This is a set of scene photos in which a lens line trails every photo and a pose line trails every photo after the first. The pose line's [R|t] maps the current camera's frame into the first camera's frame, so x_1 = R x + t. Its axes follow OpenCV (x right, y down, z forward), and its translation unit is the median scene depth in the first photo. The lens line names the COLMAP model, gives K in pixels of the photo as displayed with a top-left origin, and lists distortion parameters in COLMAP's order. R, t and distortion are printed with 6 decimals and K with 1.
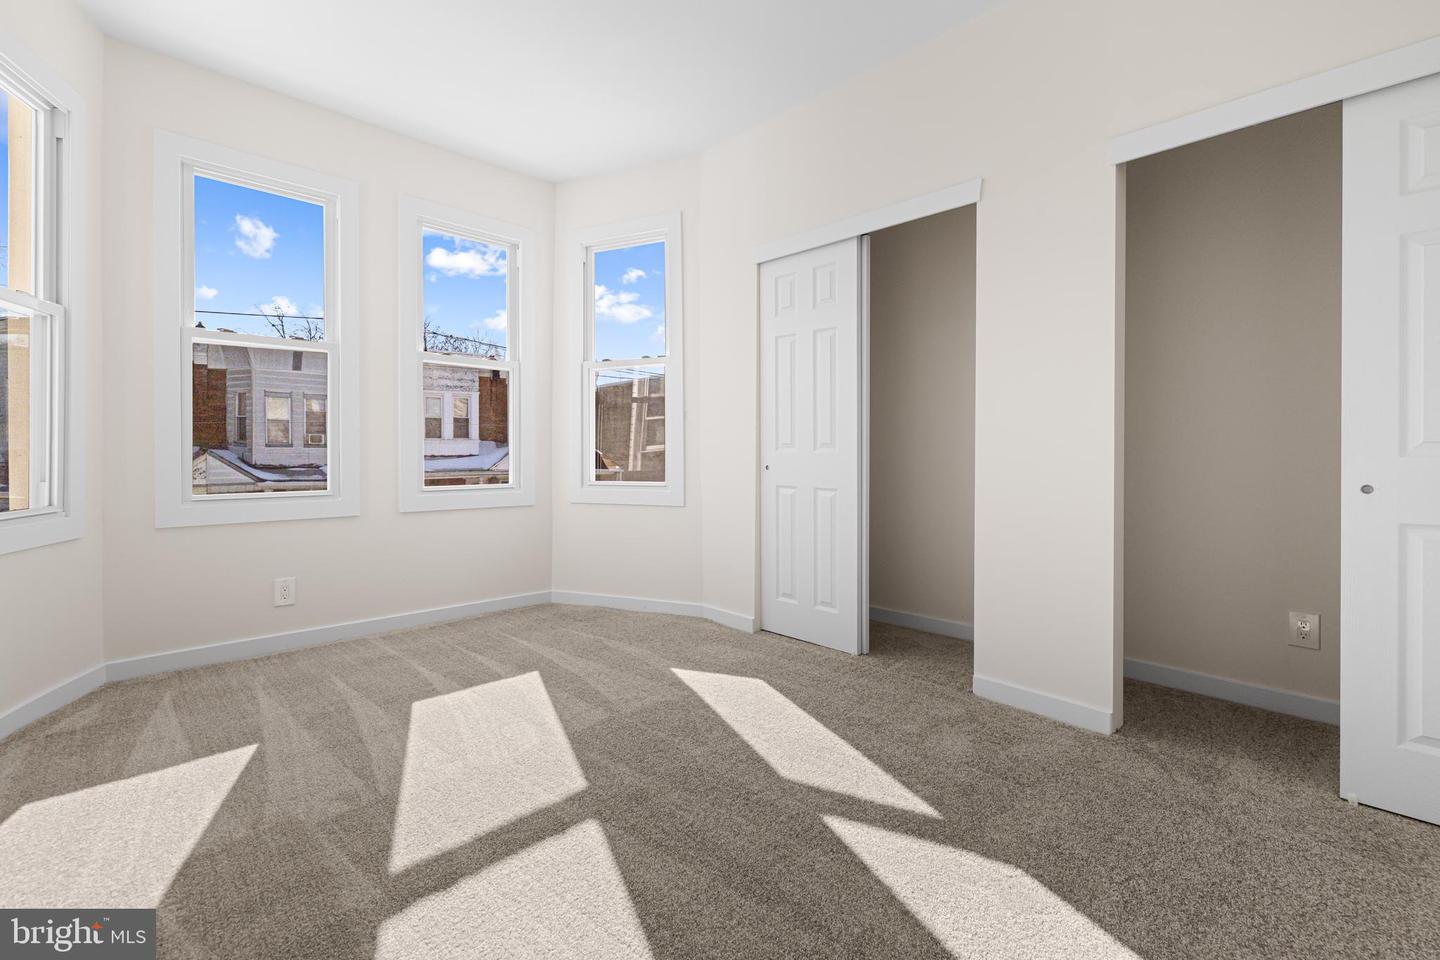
lens RADIAL K [[623.7, 0, 717.5], [0, 623.7, 450.8], [0, 0, 1]] dist [0.001082, 0.000085]
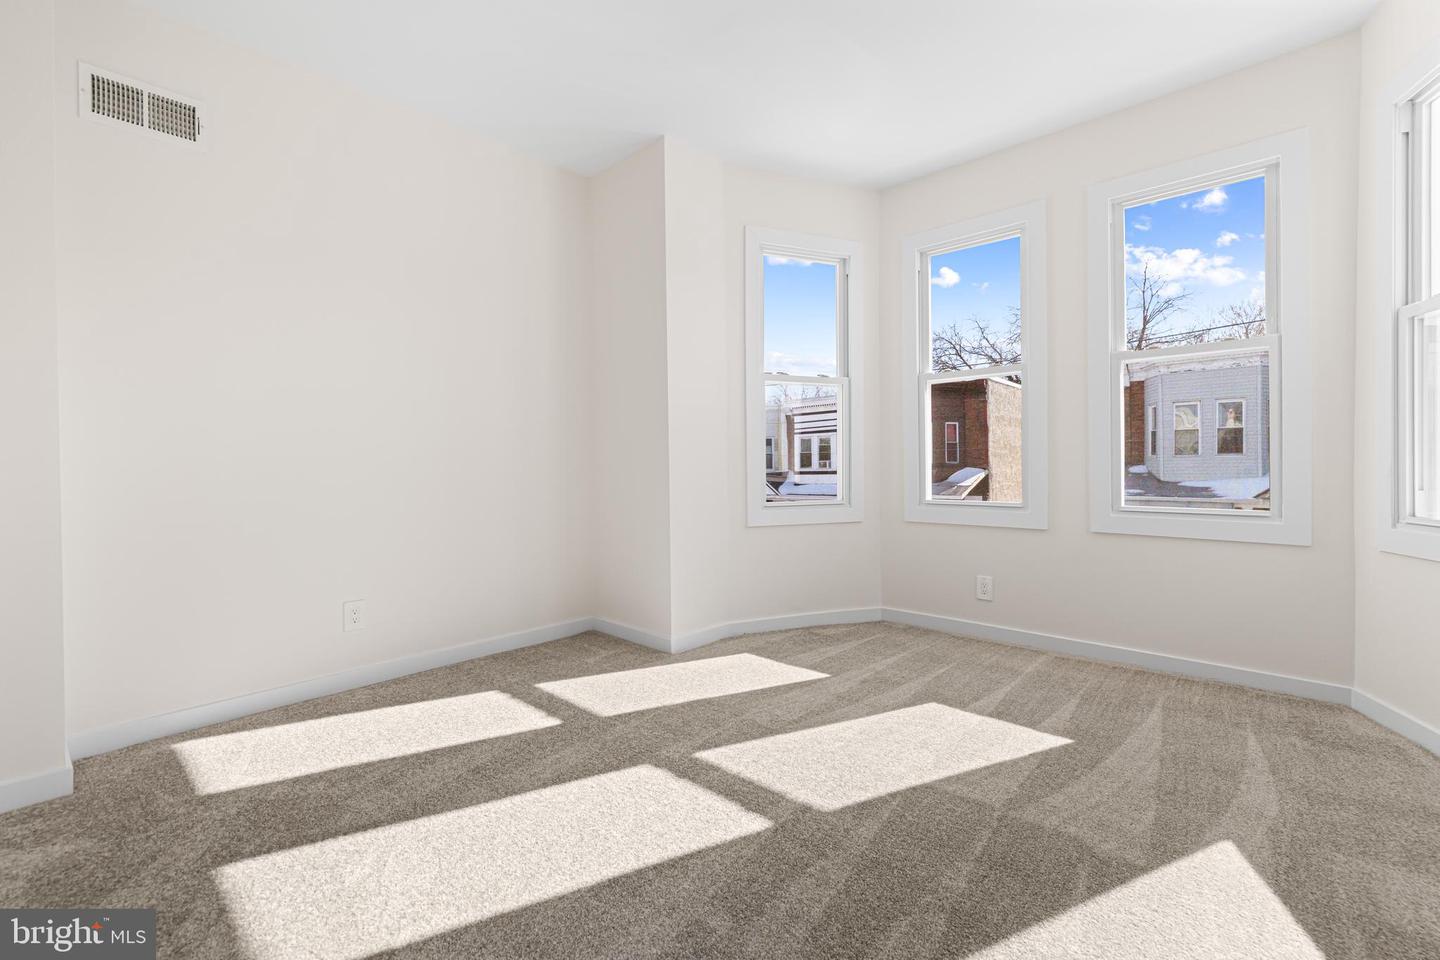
lens RADIAL K [[623.6, 0, 716.0], [0, 623.6, 471.4], [0, 0, 1]] dist [0.002757, 0.000356]
pose [[0.049125, 0.004973, -0.998780, 0.538742], [0.008287, 0.999951, 0.005387, -0.001262], [0.998758, -0.008542, 0.049081, 0.557182]]
